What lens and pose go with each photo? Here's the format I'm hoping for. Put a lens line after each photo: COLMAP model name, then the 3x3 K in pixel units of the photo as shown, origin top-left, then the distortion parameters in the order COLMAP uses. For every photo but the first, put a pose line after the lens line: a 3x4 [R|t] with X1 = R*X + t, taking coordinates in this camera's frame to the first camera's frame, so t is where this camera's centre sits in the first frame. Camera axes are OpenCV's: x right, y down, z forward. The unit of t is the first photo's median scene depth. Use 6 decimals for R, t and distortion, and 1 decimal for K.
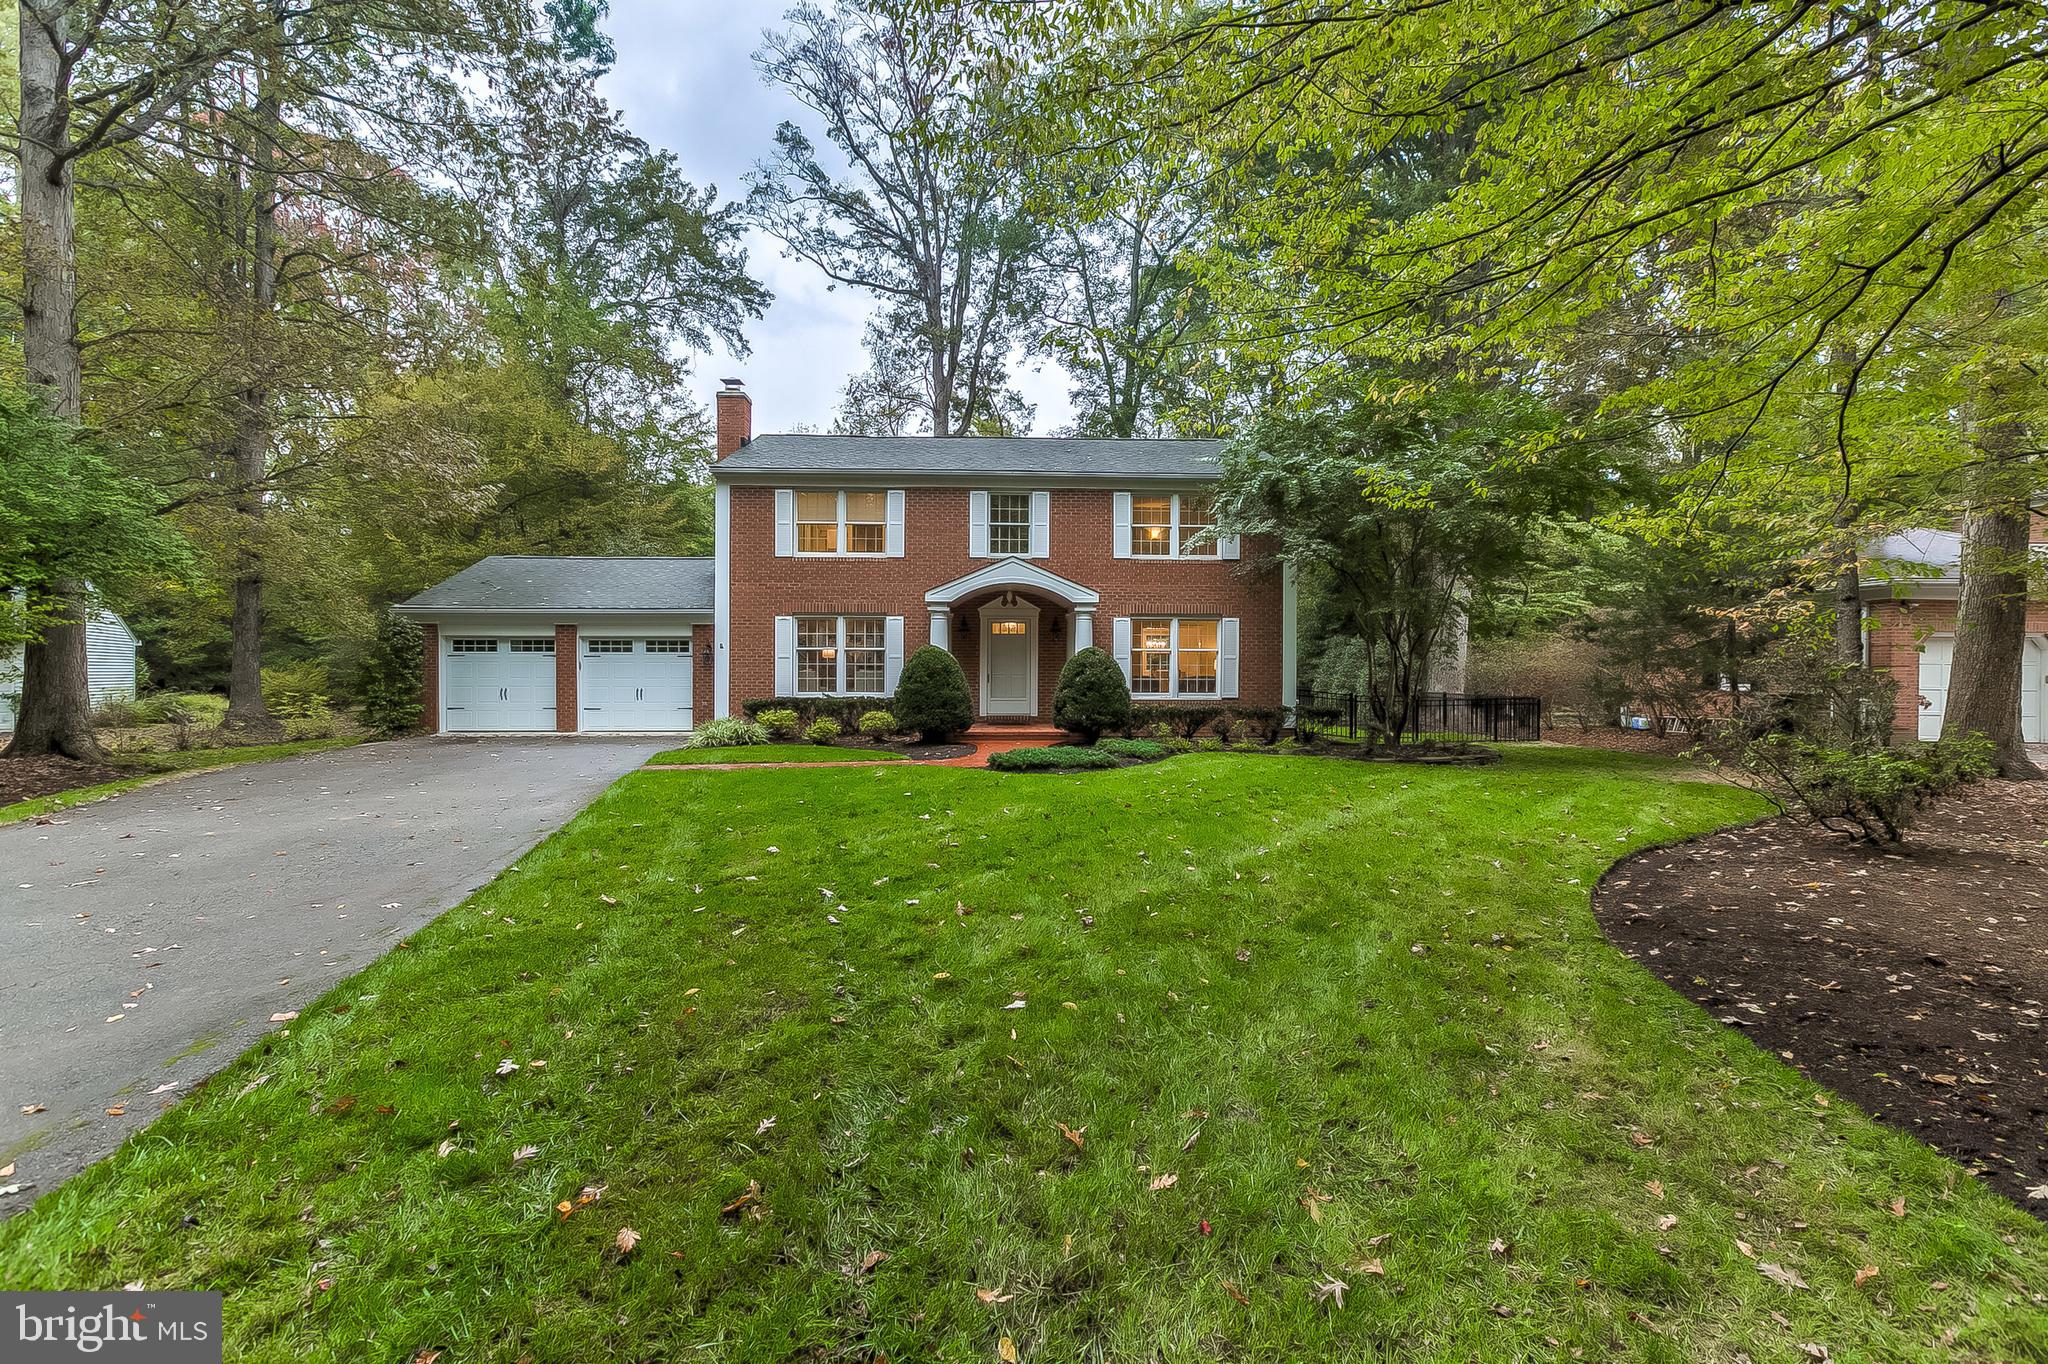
lens RADIAL K [[930.9, 0, 1012.3], [0, 930.9, 678.3], [0, 0, 1]] dist [0.006409, -0.000073]
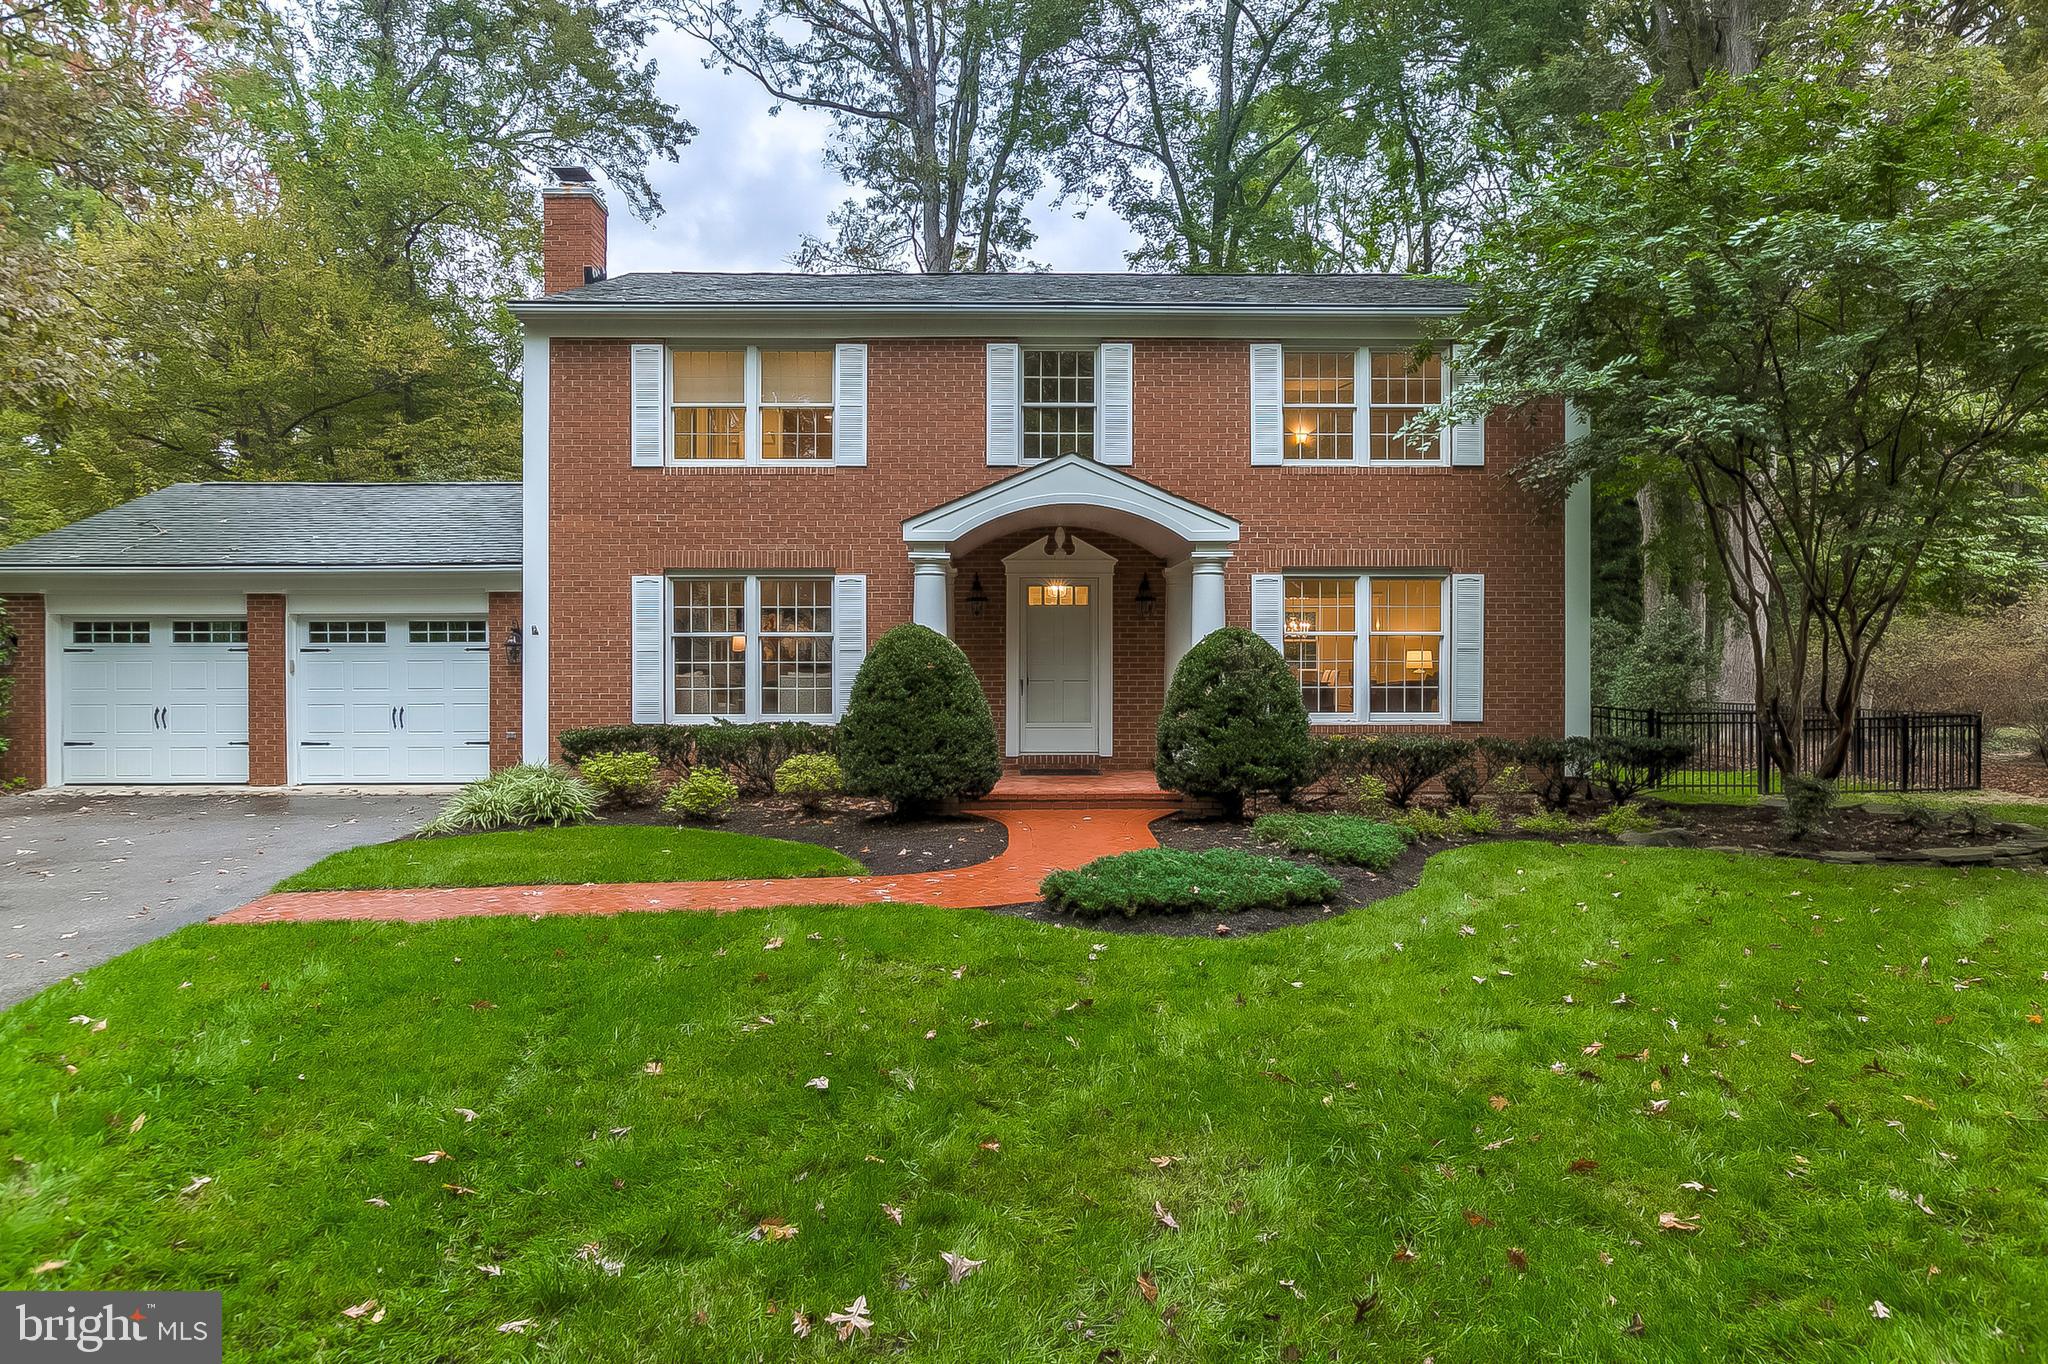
lens RADIAL K [[950.4, 0, 980.1], [0, 950.4, 684.3], [0, 0, 1]] dist [-0.001189, -0.000229]
pose [[0.999340, -0.003551, -0.036155, -0.029943], [0.004007, 0.999914, 0.012522, -0.008782], [0.036107, -0.012659, 0.999268, 0.442203]]
